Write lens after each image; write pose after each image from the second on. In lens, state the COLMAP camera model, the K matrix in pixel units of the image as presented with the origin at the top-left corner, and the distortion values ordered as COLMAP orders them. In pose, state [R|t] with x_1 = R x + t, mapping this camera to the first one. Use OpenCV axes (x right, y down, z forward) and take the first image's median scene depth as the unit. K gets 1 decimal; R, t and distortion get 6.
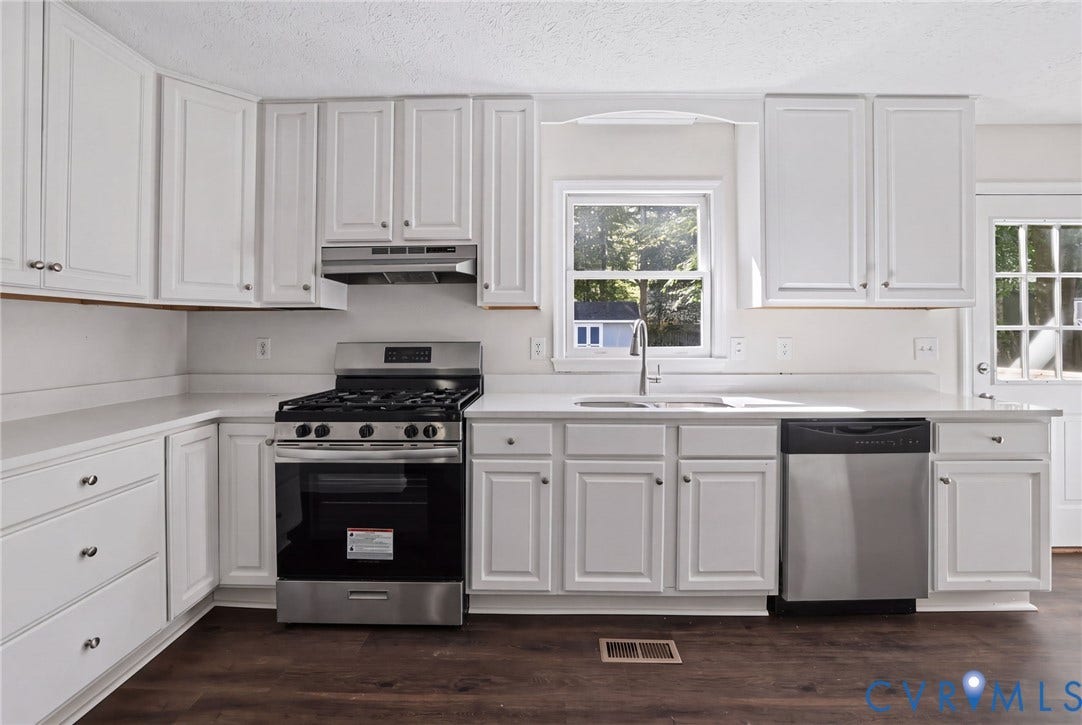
lens RADIAL K [[472.6, 0, 536.9], [0, 472.6, 329.9], [0, 0, 1]] dist [-0.037444, 0.011572]
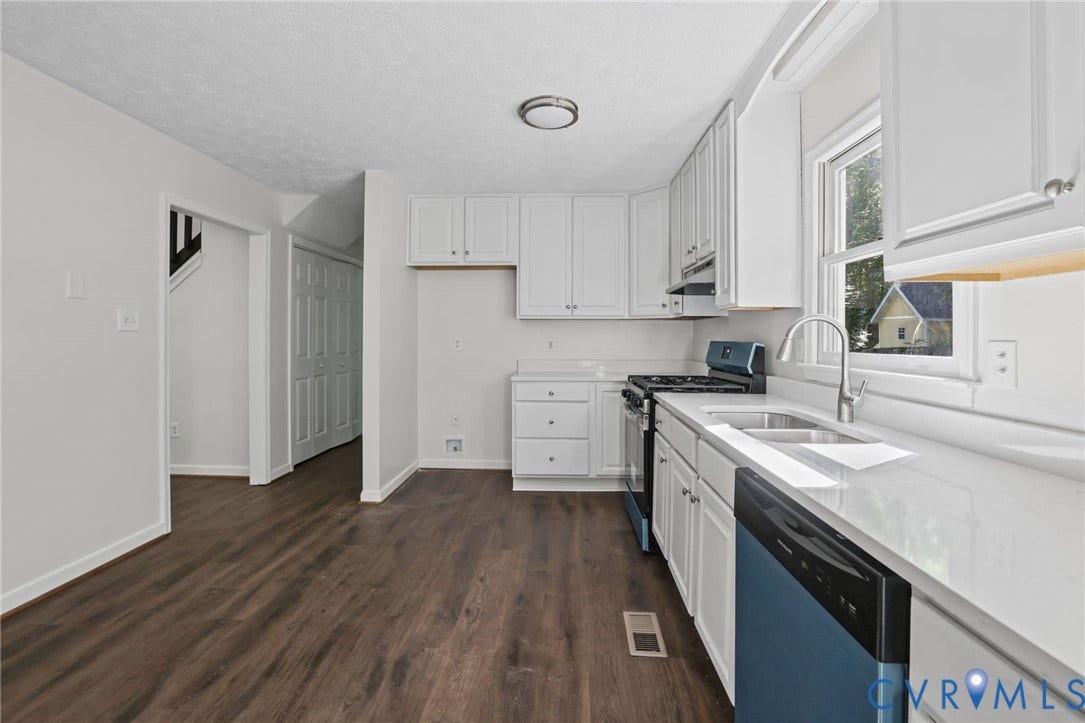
lens RADIAL K [[471.7, 0, 553.5], [0, 471.7, 331.3], [0, 0, 1]] dist [-0.051555, 0.019084]
pose [[0.008447, -0.008666, -0.999927, 1.093146], [0.006932, 0.999939, -0.008607, 0.009033], [0.999940, -0.006859, 0.008507, 0.675881]]
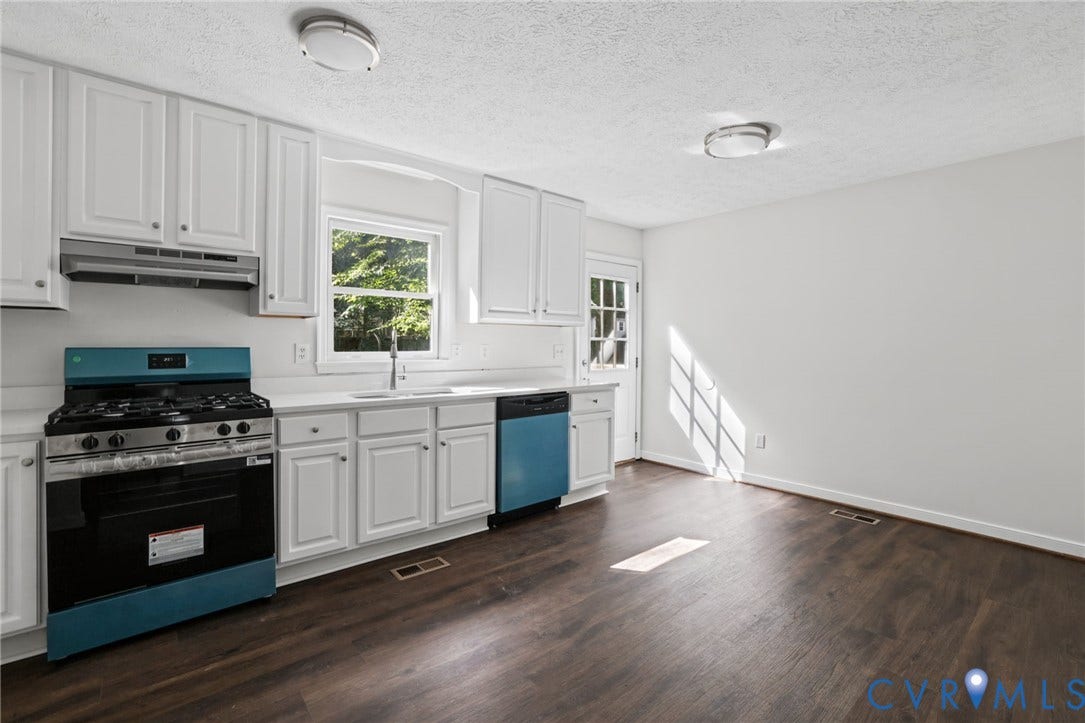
lens RADIAL K [[501.5, 0, 527.1], [0, 501.5, 338.9], [0, 0, 1]] dist [-0.019018, 0.000285]
pose [[0.760260, 0.009656, 0.649547, -0.448402], [-0.014133, 0.999899, 0.001678, -0.004775], [-0.649465, -0.010456, 0.760320, -0.295806]]
